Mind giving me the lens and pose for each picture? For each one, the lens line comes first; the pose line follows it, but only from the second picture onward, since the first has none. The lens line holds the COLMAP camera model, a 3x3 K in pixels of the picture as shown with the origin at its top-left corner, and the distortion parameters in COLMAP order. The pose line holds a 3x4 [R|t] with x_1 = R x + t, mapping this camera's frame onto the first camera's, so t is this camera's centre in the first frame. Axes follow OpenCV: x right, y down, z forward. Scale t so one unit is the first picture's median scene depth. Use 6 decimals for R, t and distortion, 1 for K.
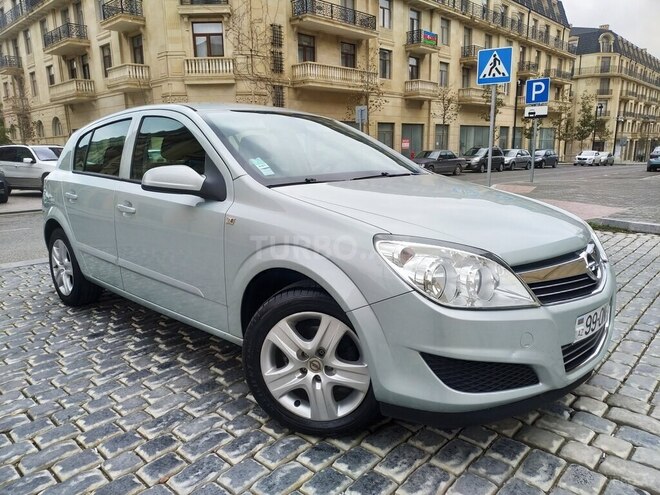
lens RADIAL K [[474.4, 0, 328.4], [0, 474.4, 253.1], [0, 0, 1]] dist [-0.002005, -0.005689]
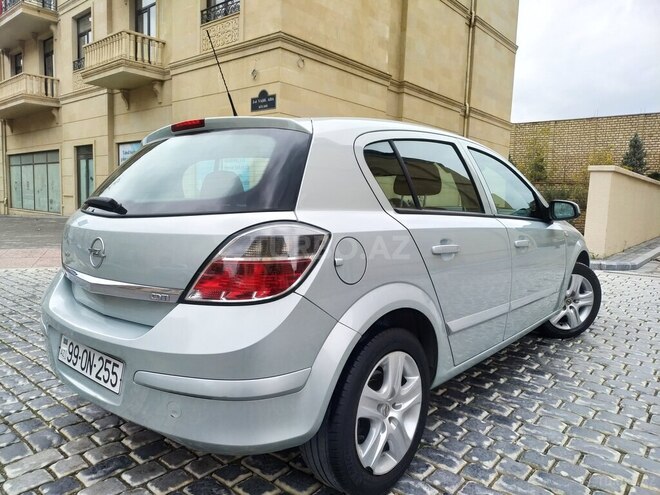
lens RADIAL K [[477.9, 0, 328.0], [0, 477.9, 250.3], [0, 0, 1]] dist [-0.007156, 0.000095]
pose [[-0.046997, -0.090553, 0.994782, -0.381647], [0.193638, 0.976165, 0.098007, -0.069741], [-0.979947, 0.197234, -0.028342, 0.390452]]
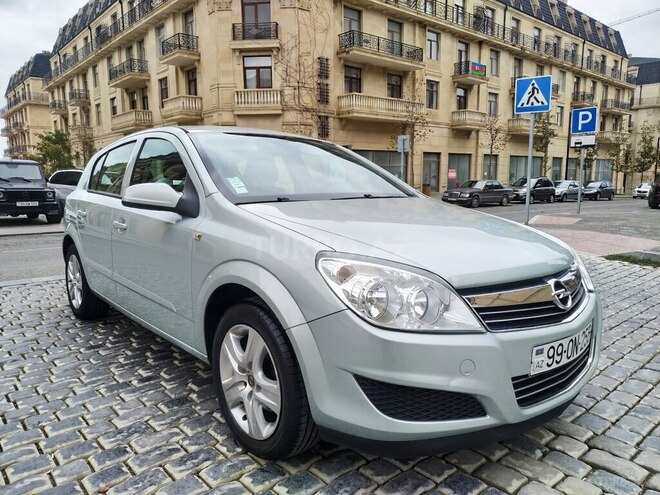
lens RADIAL K [[477.9, 0, 328.0], [0, 477.9, 250.3], [0, 0, 1]] dist [-0.007156, 0.000095]
pose [[0.994709, 0.027215, -0.099057, 0.036055], [-0.033722, 0.997340, -0.064615, 0.004006], [0.097035, 0.067614, 0.992982, 0.001917]]
